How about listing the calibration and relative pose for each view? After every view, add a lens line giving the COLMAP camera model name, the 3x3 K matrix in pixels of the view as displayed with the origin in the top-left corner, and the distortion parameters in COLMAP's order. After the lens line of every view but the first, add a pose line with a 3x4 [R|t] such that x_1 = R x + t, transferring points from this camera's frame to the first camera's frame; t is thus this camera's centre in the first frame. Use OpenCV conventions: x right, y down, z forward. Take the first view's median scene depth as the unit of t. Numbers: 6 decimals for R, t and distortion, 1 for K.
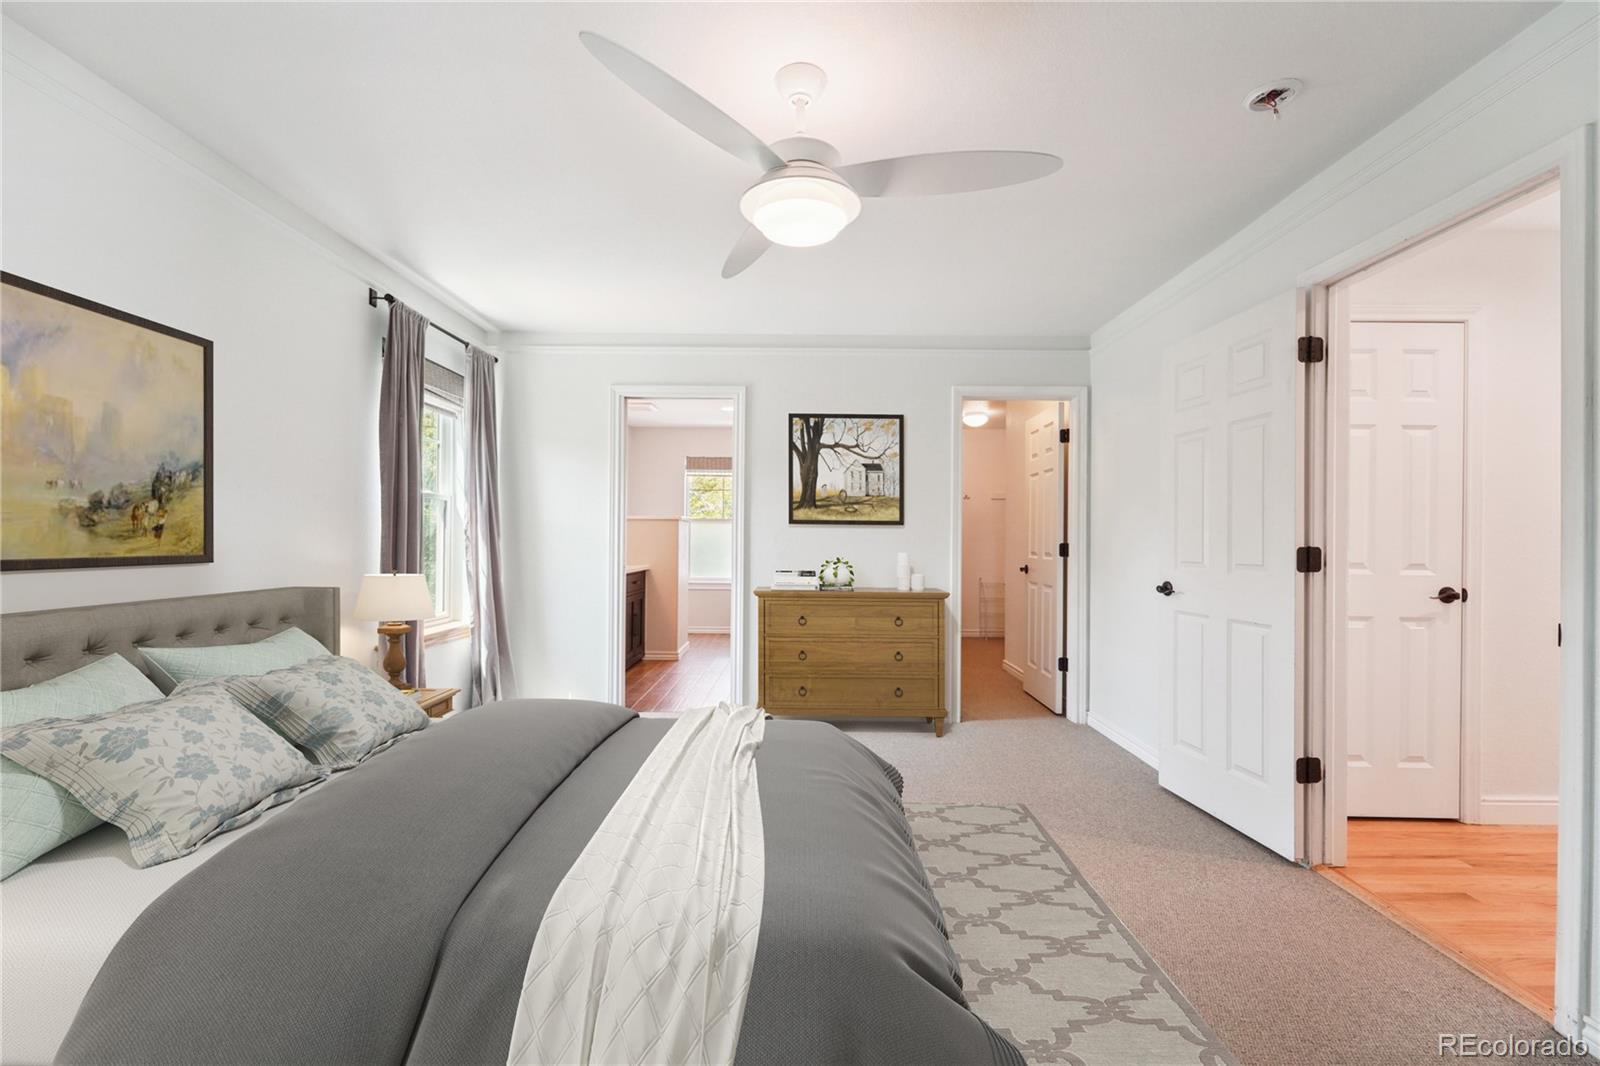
lens RADIAL K [[671.9, 0, 792.9], [0, 671.9, 547.1], [0, 0, 1]] dist [-0.001219, -0.000350]
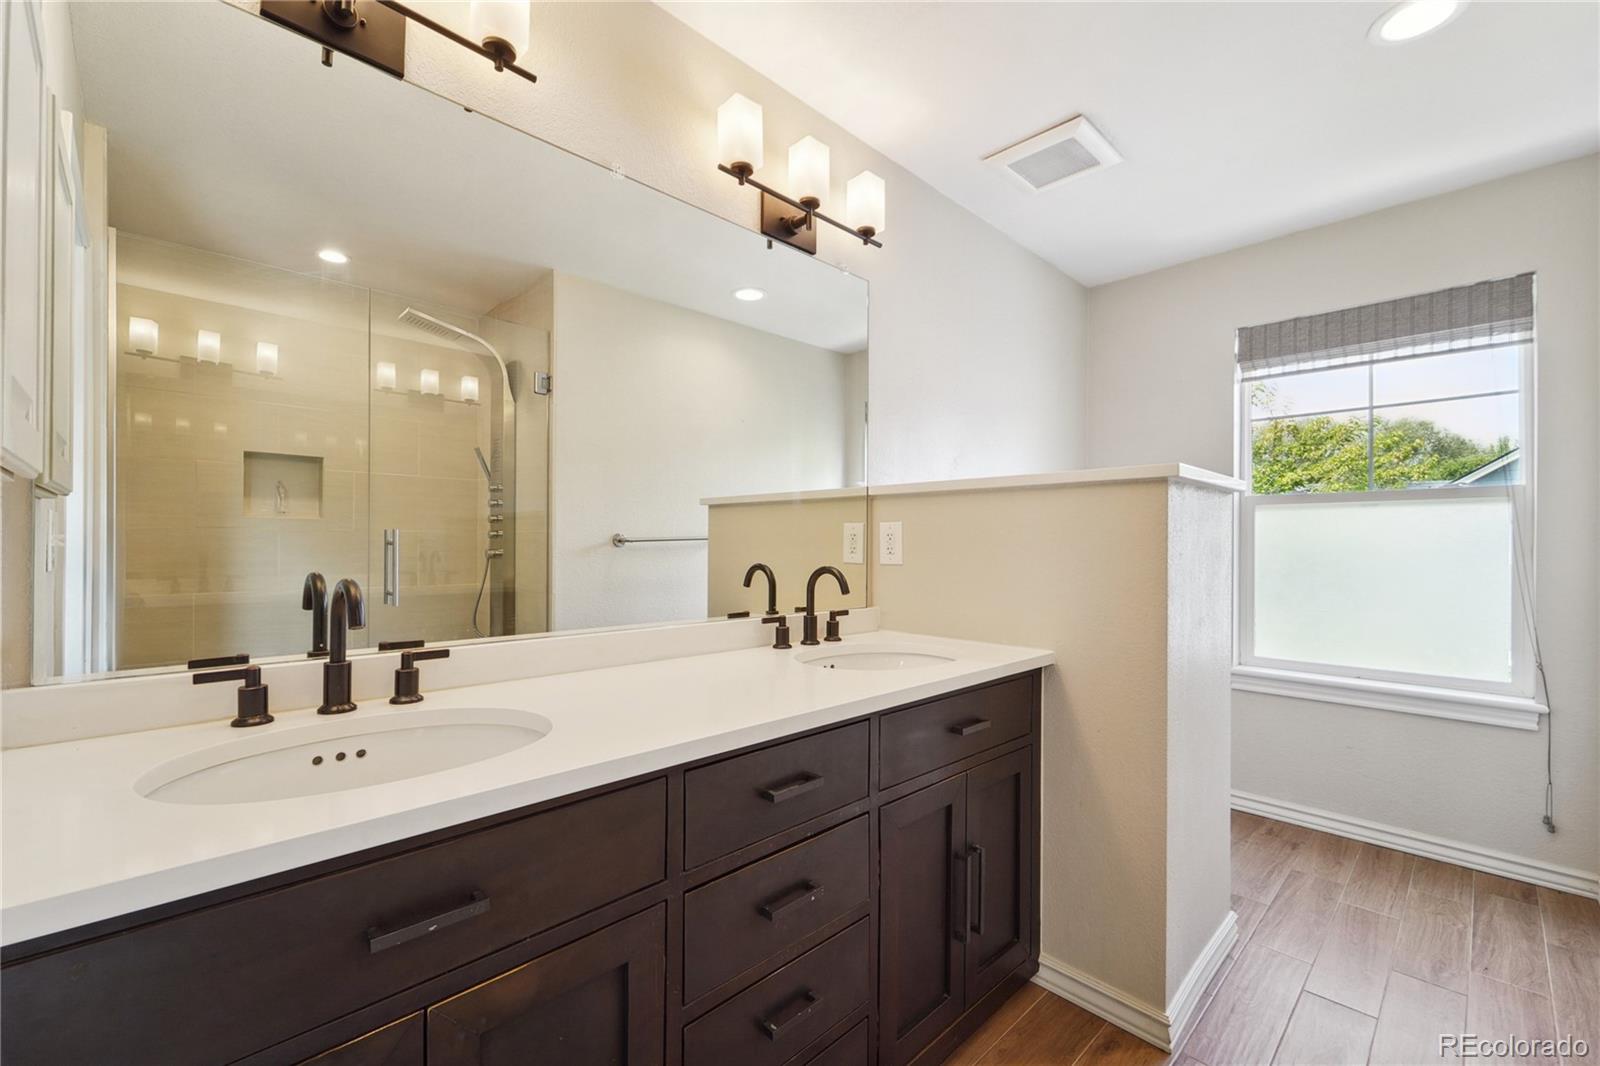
lens RADIAL K [[671.9, 0, 792.9], [0, 671.9, 547.1], [0, 0, 1]] dist [-0.001219, -0.000350]
pose [[0.707469, -0.009729, -0.706678, -0.092019], [0.005486, 0.999951, -0.008274, -0.015207], [0.706723, 0.001977, 0.707487, 0.723112]]
